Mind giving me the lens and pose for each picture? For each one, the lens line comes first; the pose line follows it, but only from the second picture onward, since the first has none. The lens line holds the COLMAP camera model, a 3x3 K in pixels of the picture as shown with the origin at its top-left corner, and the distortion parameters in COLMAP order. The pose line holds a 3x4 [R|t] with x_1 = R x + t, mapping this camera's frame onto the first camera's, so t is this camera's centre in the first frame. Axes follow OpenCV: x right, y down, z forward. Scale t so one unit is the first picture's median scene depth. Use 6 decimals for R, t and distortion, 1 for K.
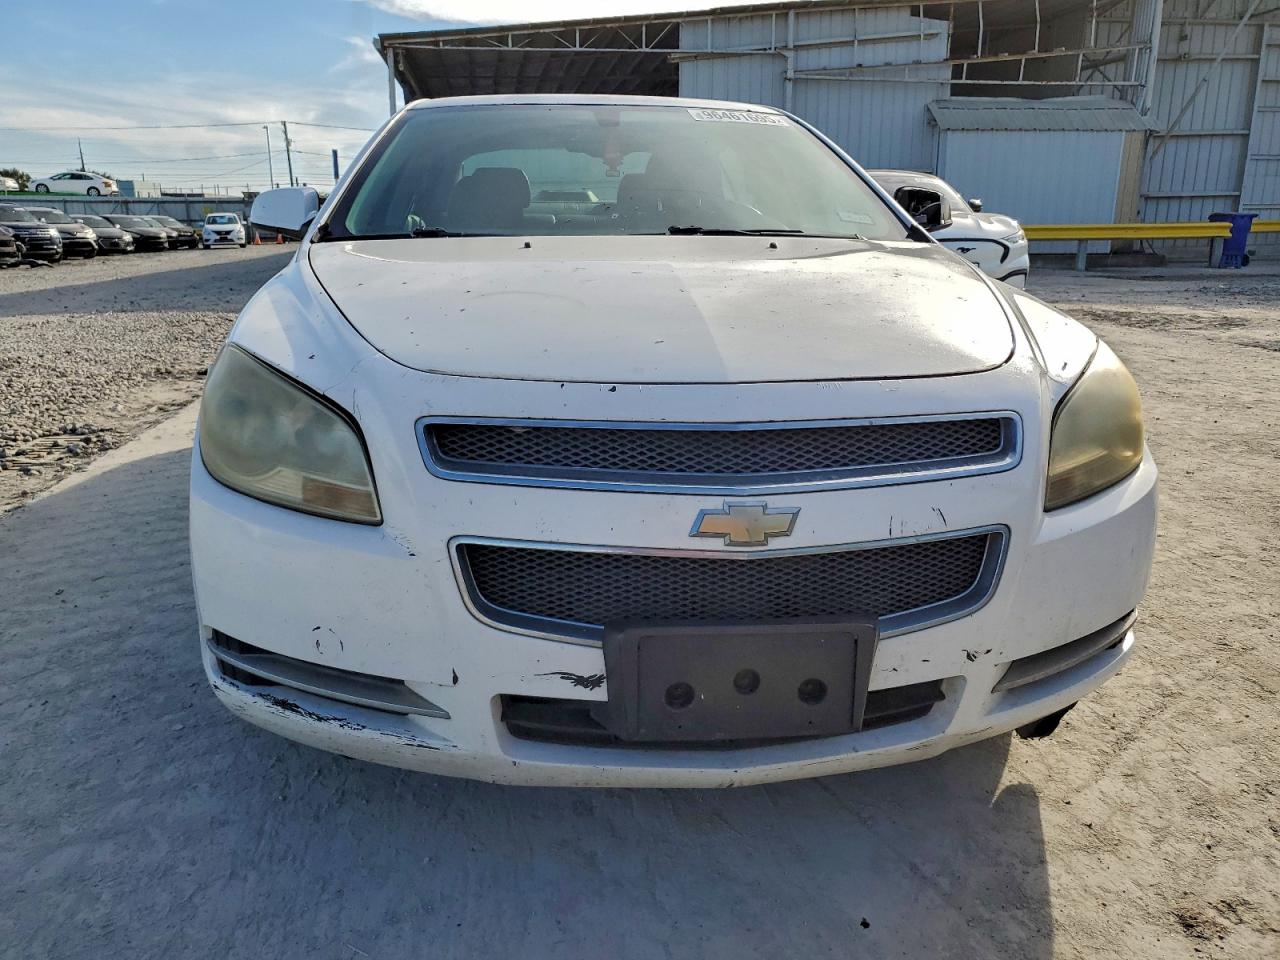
lens RADIAL K [[1006.4, 0, 630.4], [0, 1006.4, 475.9], [0, 0, 1]] dist [0.014352, -0.008880]
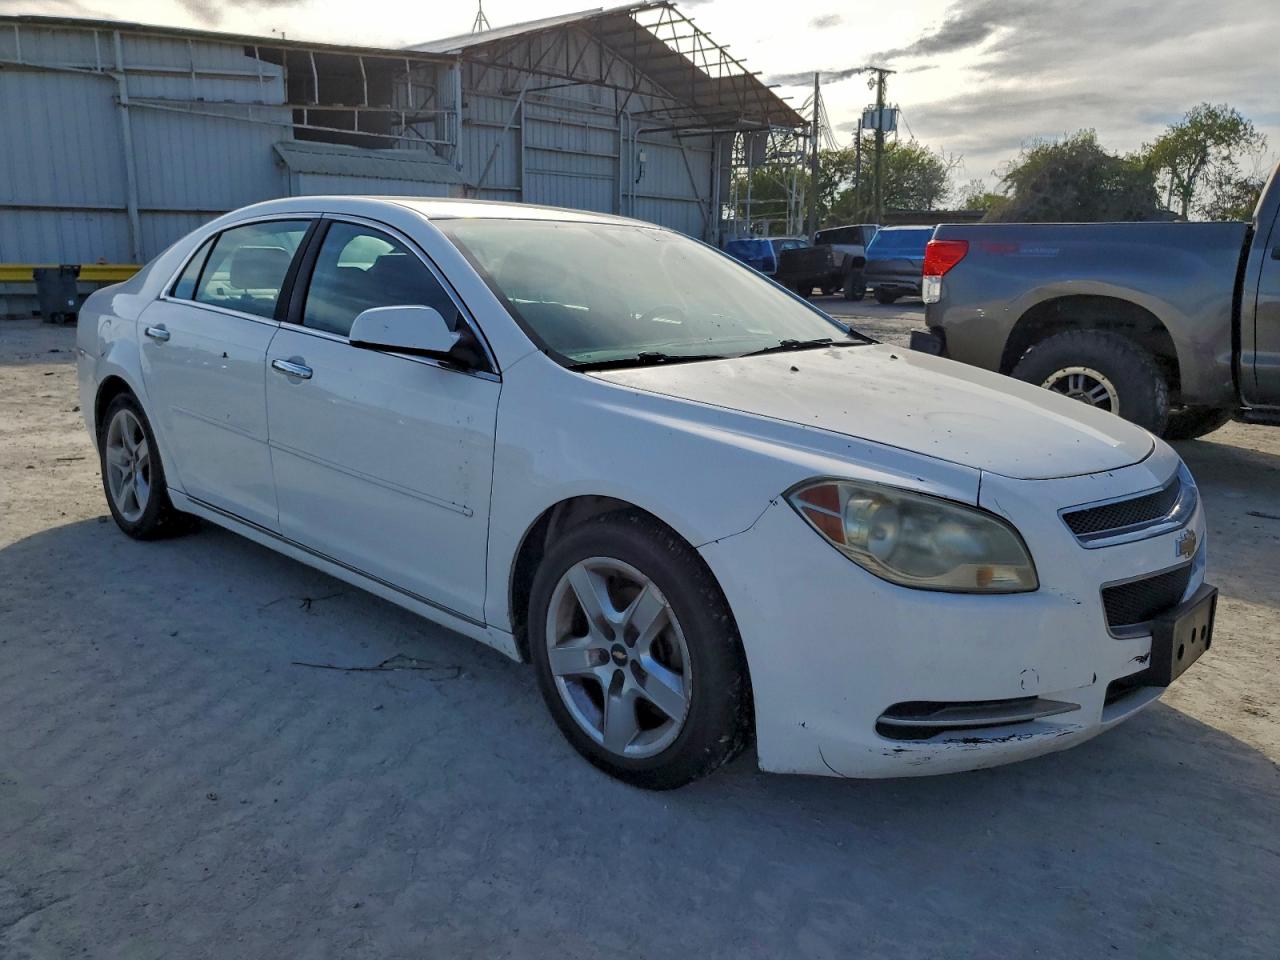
lens RADIAL K [[1006.4, 0, 642.6], [0, 1006.4, 473.7], [0, 0, 1]] dist [0.014352, -0.008880]
pose [[0.754486, -0.124520, 0.644395, -0.119178], [0.141814, 0.989573, 0.025178, -0.017414], [-0.640811, 0.072388, 0.764278, 0.018845]]
